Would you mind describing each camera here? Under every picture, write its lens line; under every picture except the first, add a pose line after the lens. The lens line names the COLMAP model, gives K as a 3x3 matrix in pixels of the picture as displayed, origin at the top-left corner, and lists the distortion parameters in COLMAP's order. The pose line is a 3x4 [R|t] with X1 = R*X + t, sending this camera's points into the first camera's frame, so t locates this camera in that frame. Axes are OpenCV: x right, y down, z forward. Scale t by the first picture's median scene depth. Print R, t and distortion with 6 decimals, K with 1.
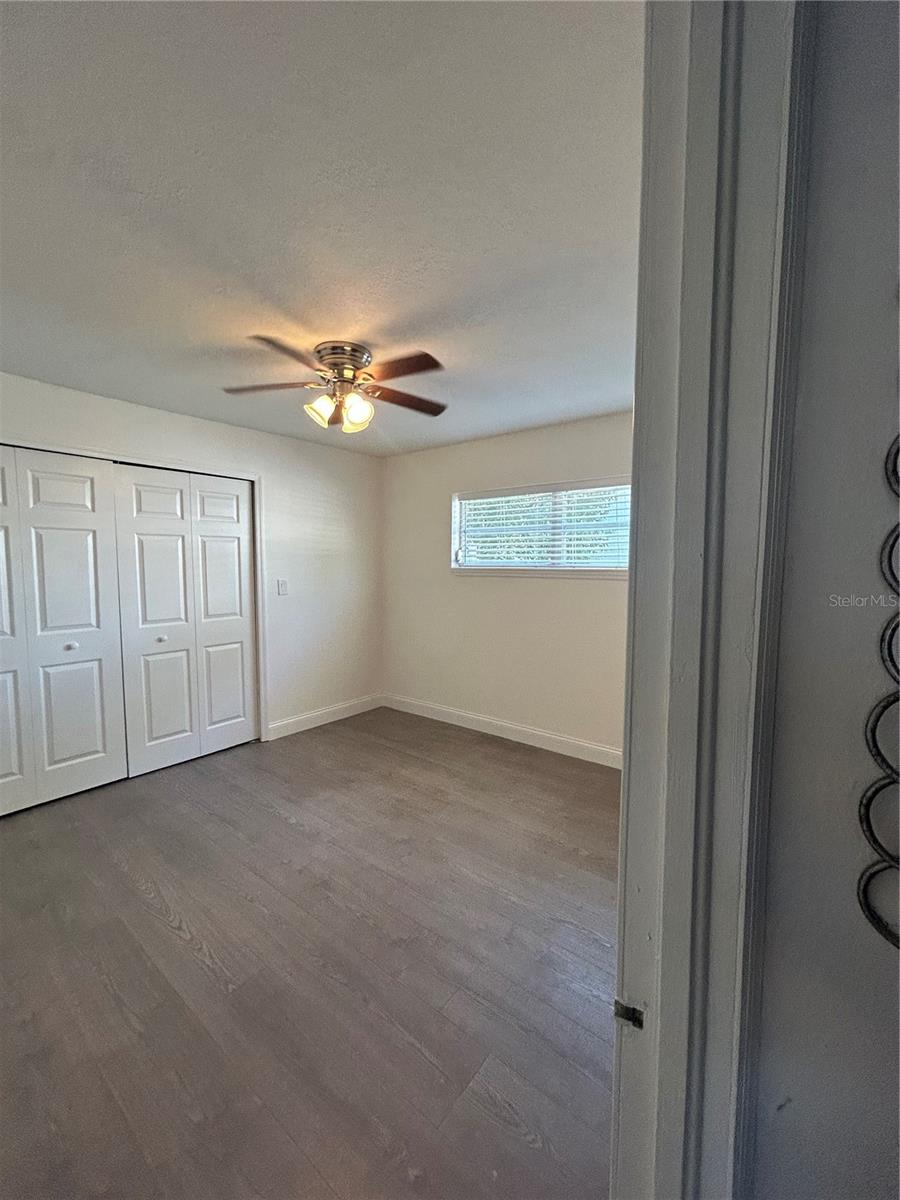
lens RADIAL K [[485.1, 0, 452.2], [0, 485.1, 596.6], [0, 0, 1]] dist [-0.002053, -0.001070]
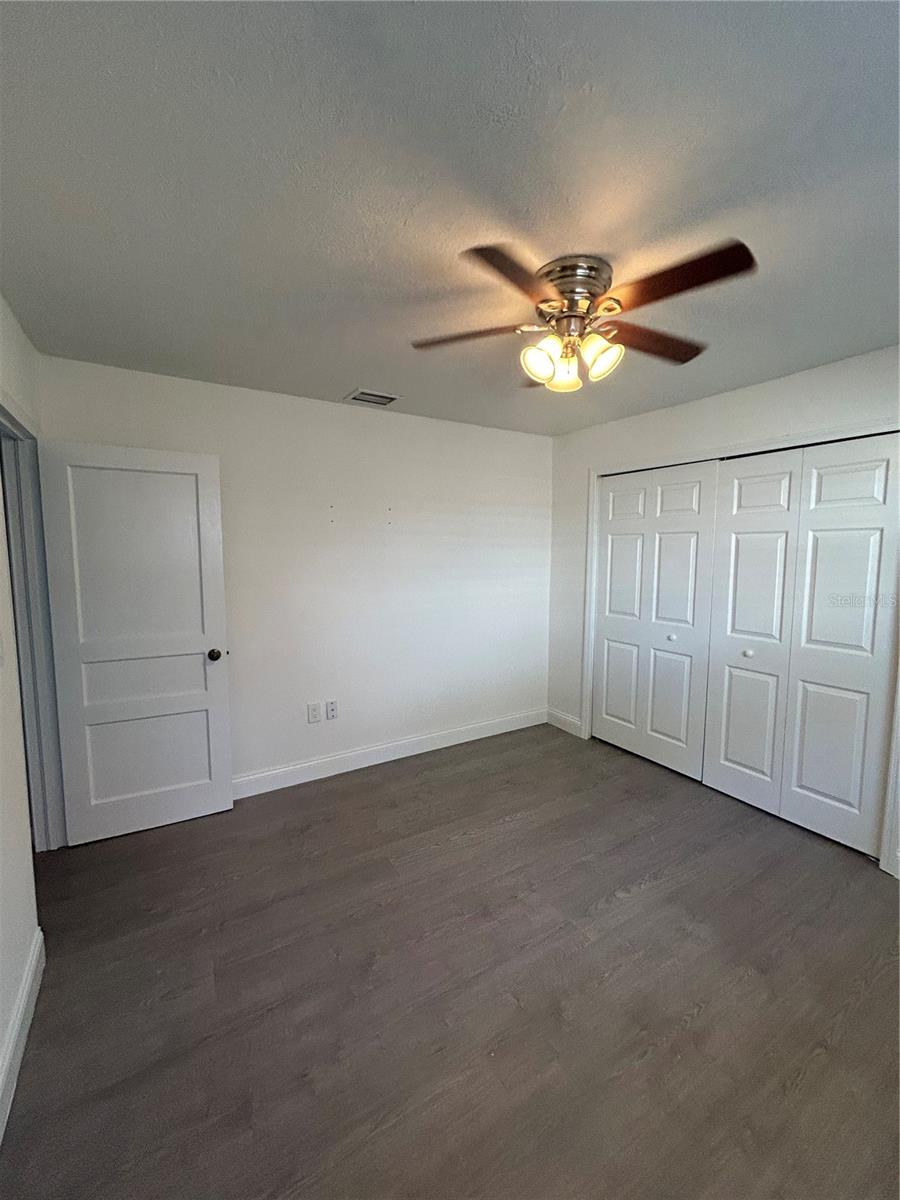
lens RADIAL K [[485.1, 0, 452.5], [0, 485.1, 599.1], [0, 0, 1]] dist [-0.002053, -0.001070]
pose [[-0.349191, 0.088506, -0.932862, 0.525999], [-0.077742, 0.989361, 0.122967, -0.102402], [0.933821, 0.115462, -0.338595, 1.096504]]
